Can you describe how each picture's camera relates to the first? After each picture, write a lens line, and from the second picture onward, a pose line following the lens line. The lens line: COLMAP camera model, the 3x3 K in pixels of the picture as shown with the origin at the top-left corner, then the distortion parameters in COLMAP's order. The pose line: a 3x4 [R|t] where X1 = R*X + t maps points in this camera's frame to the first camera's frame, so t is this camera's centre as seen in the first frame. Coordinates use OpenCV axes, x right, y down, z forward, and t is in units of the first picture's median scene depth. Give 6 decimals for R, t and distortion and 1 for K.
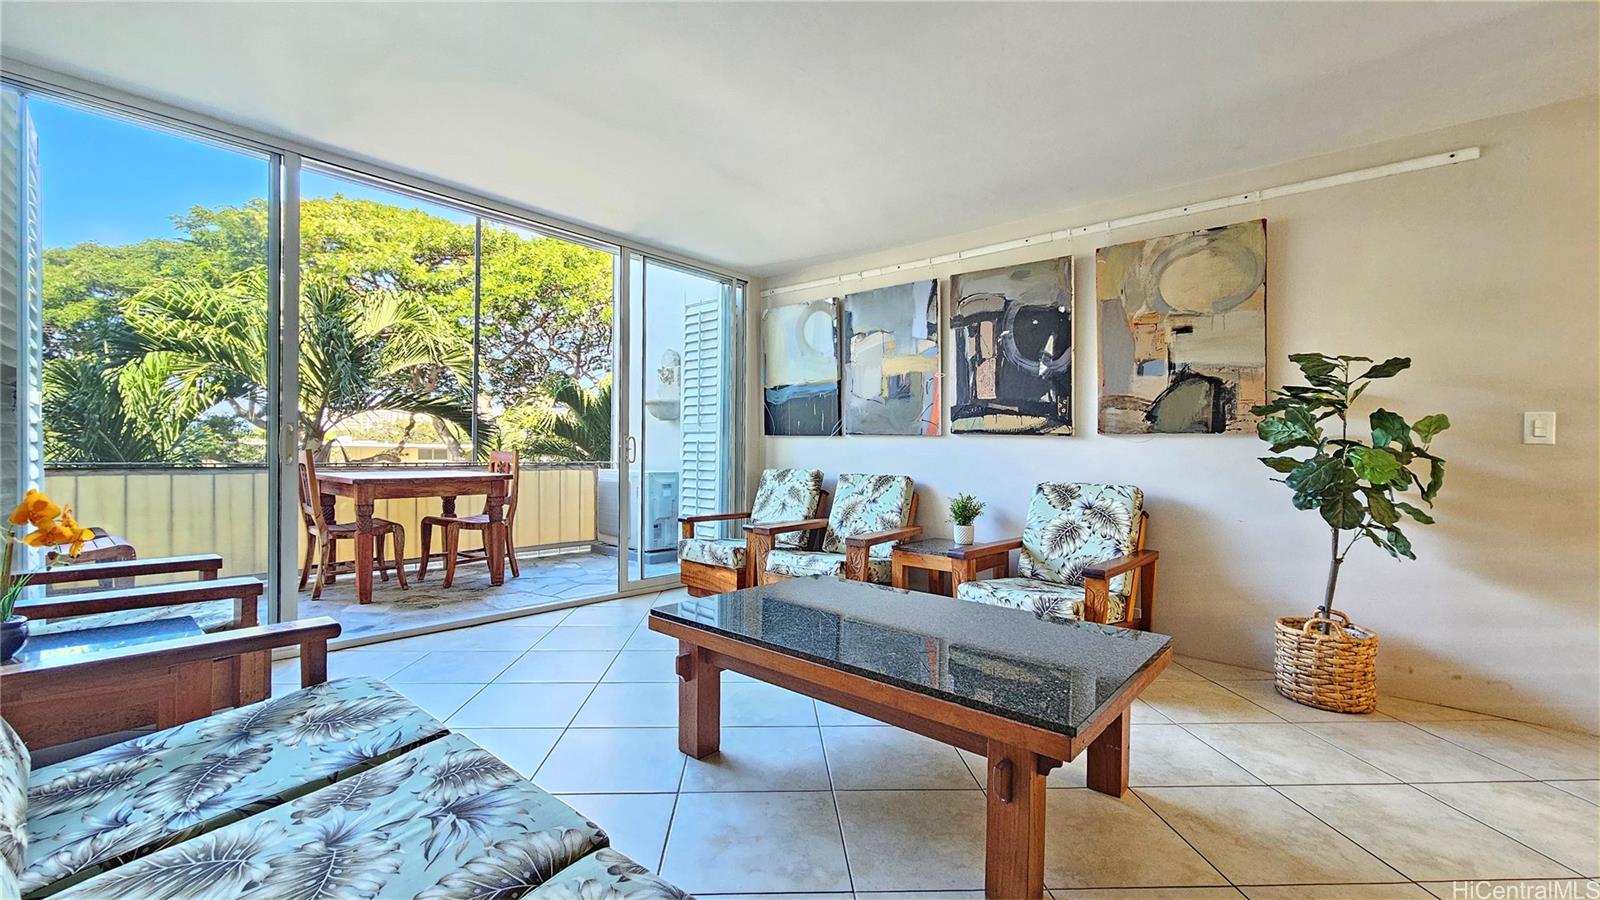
lens RADIAL K [[650.9, 0, 804.6], [0, 650.9, 447.9], [0, 0, 1]] dist [0.002996, 0.000143]
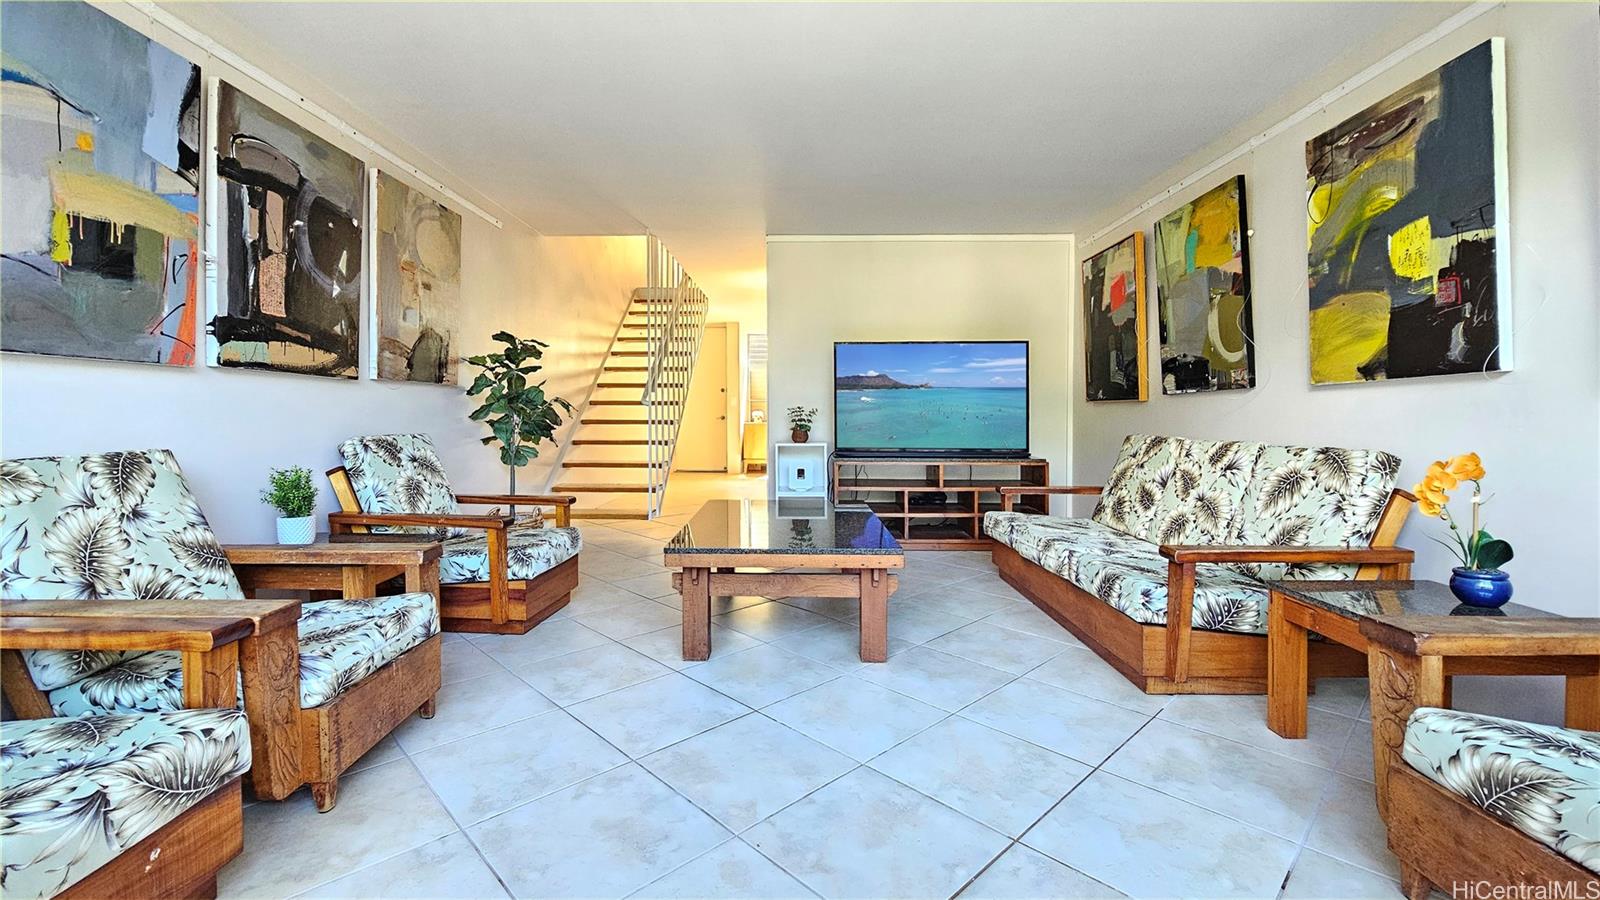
lens RADIAL K [[650.9, 0, 800.1], [0, 650.9, 443.2], [0, 0, 1]] dist [0.002996, 0.000143]
pose [[-0.645114, -0.045143, 0.762751, -0.552847], [0.002475, 0.998124, 0.061167, 0.012242], [-0.764082, 0.041347, -0.643793, 1.034057]]
